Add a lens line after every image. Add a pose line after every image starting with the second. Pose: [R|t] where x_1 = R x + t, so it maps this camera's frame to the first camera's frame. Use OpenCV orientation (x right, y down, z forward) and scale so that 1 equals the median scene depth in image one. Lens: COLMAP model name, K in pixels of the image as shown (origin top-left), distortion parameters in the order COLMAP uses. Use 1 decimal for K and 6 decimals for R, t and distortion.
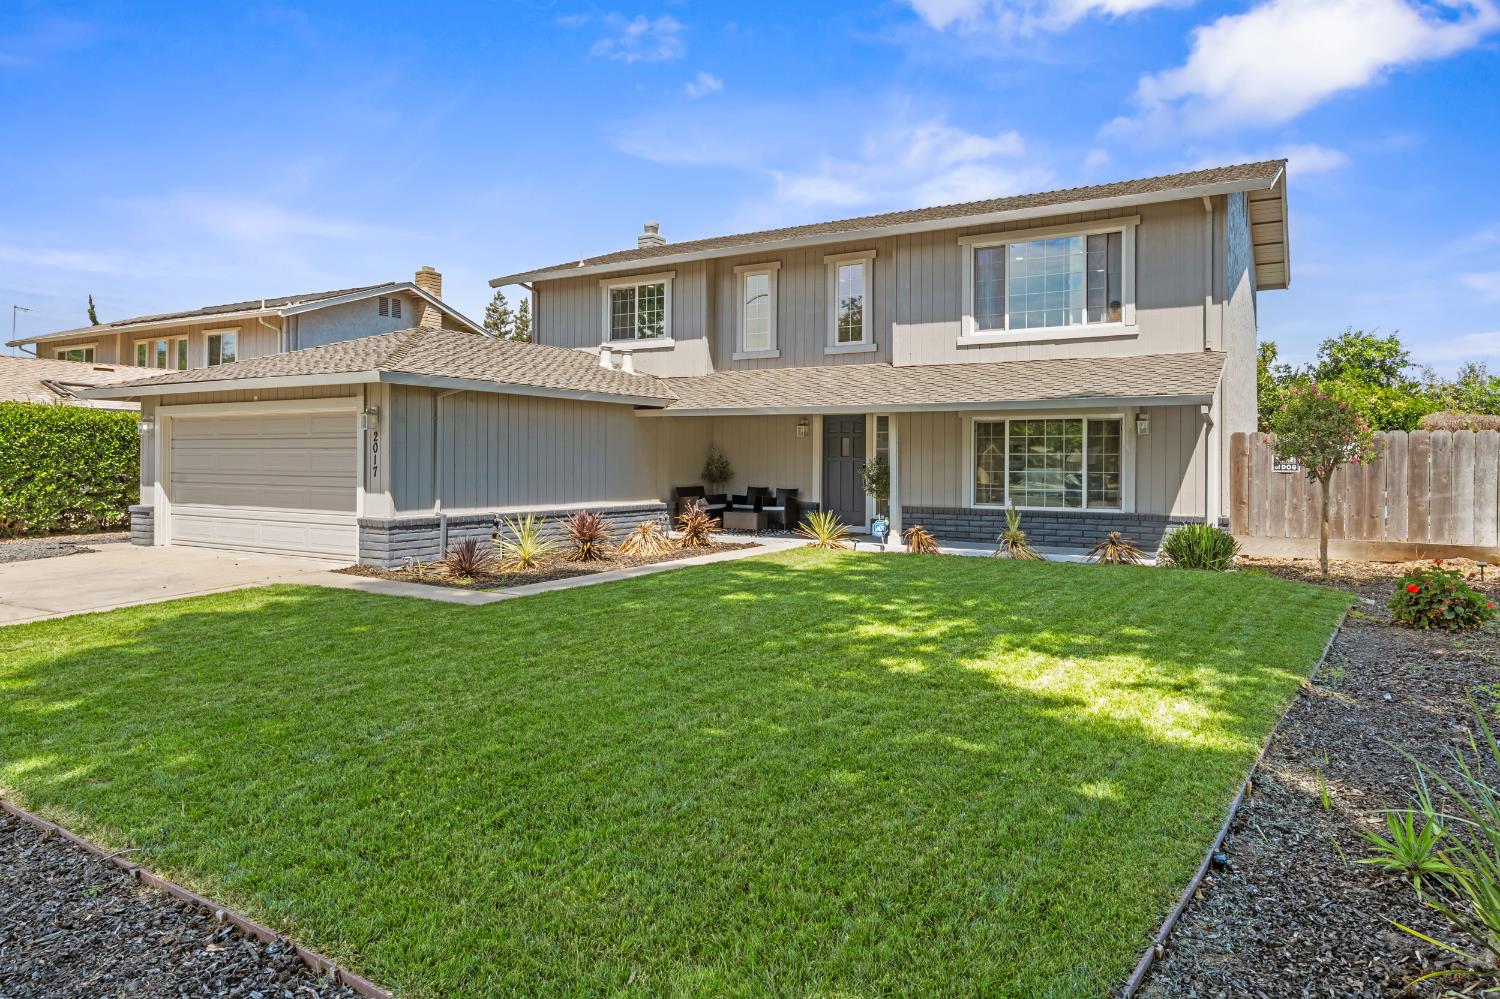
lens RADIAL K [[940.5, 0, 754.8], [0, 940.5, 462.2], [0, 0, 1]] dist [-0.000160, -0.000777]
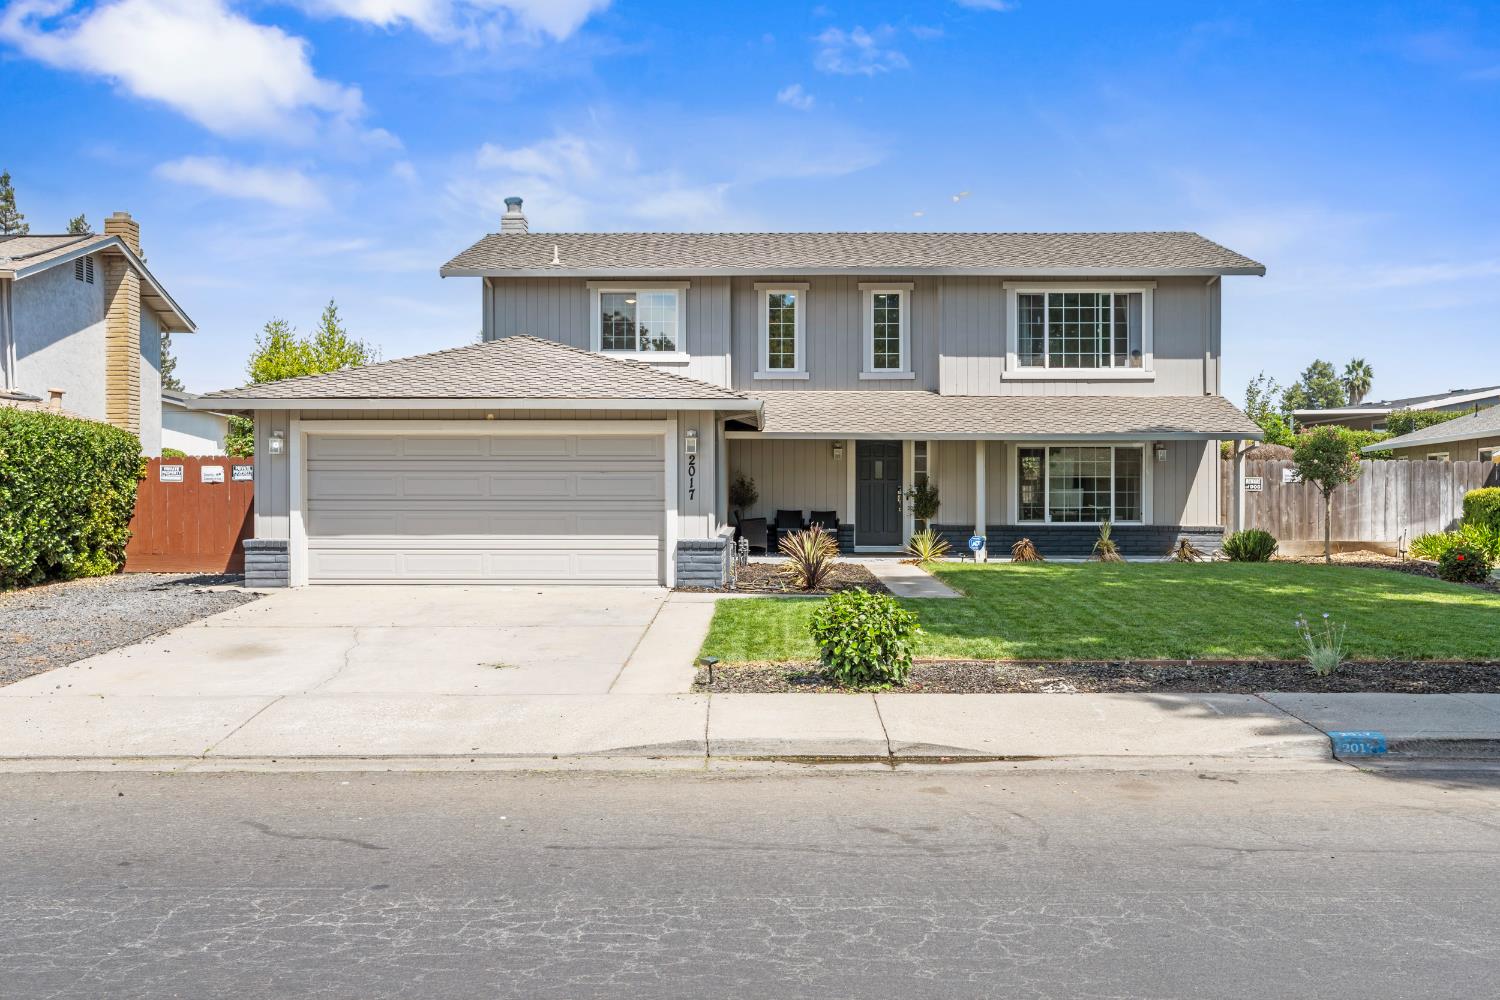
lens RADIAL K [[1357.6, 0, 758.1], [0, 1357.6, 509.9], [0, 0, 1]] dist [0.008687, 0.010994]
pose [[0.864538, -0.013126, 0.502395, -0.849205], [0.004731, 0.999827, 0.017982, 0.000246], [-0.502544, -0.013169, 0.864451, -0.246419]]
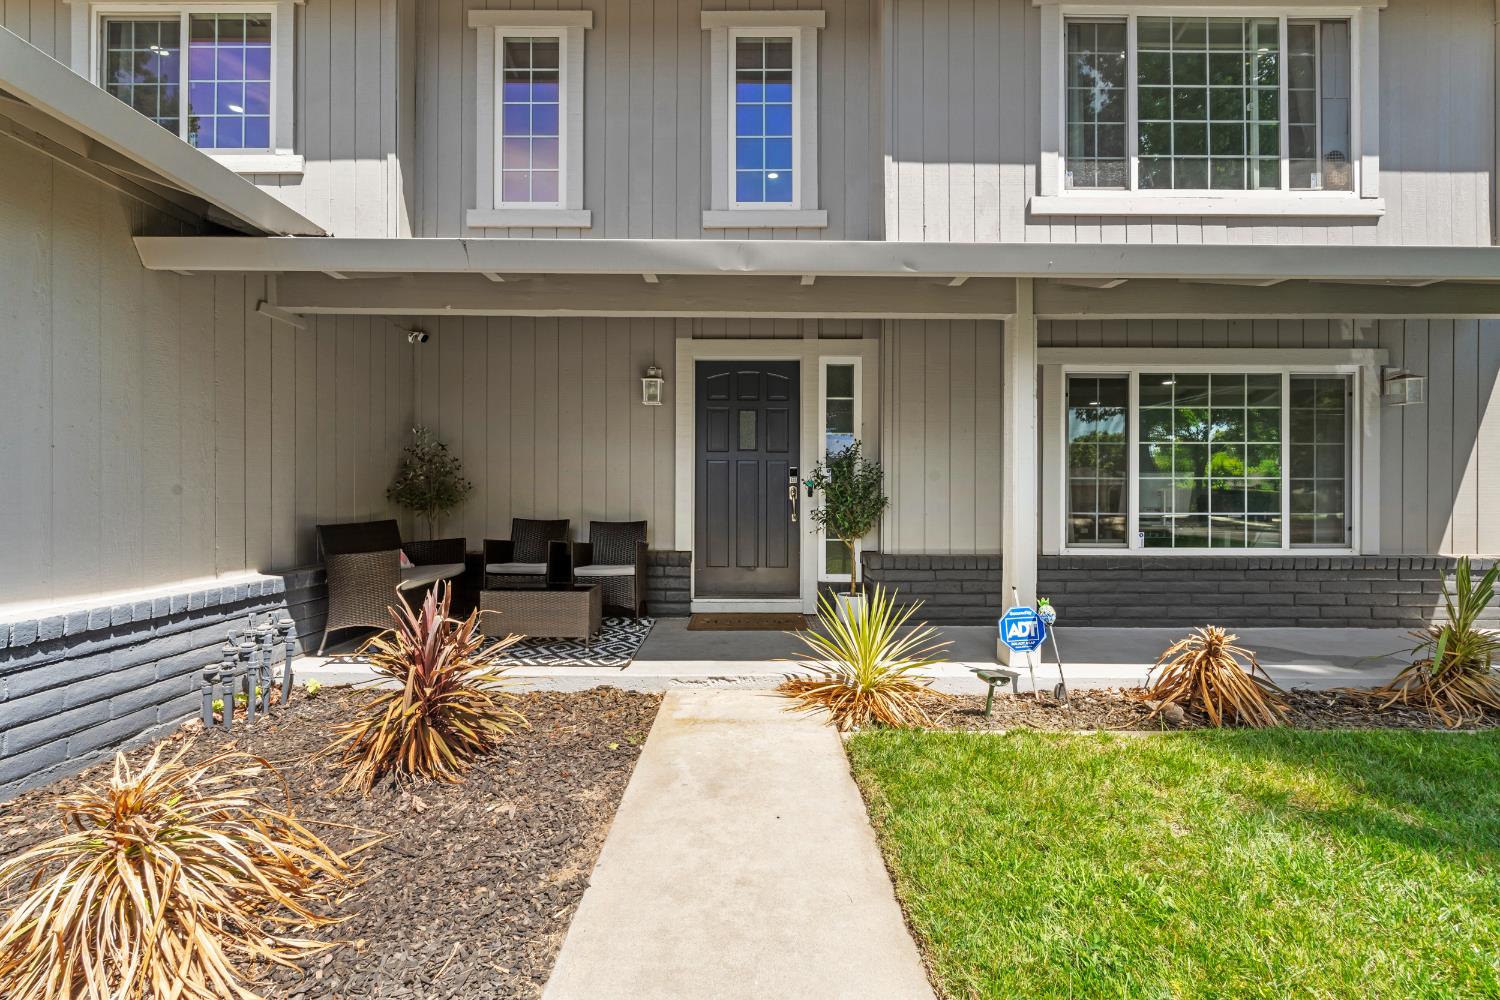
lens RADIAL K [[658.4, 0, 750.8], [0, 658.4, 495.8], [0, 0, 1]] dist [-0.005186, 0.000190]
pose [[0.858936, -0.003906, 0.512068, -0.078103], [0.002396, 0.999991, 0.003610, 0.017088], [-0.512078, -0.001874, 0.858937, 0.793070]]
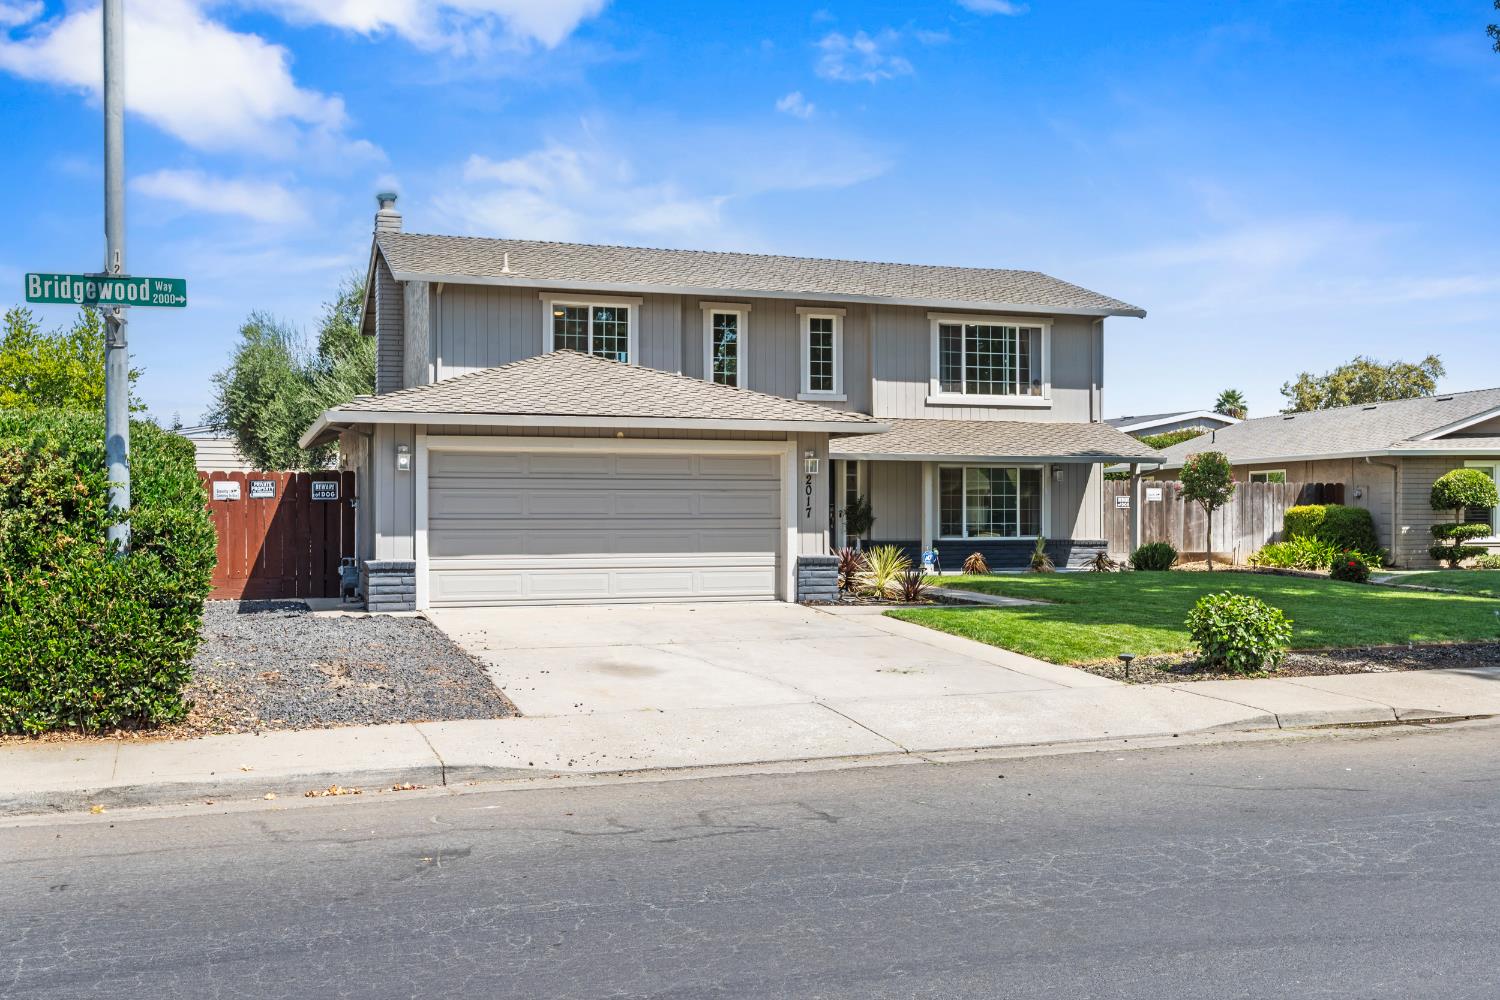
lens RADIAL K [[1457.7, 0, 751.4], [0, 1457.7, 489.9], [0, 0, 1]] dist [-0.003847, 0.000000]
pose [[0.645446, 0.002374, 0.763802, -1.341448], [0.002858, 0.999981, -0.005524, -0.005485], [-0.763800, 0.005749, 0.645427, -0.016408]]
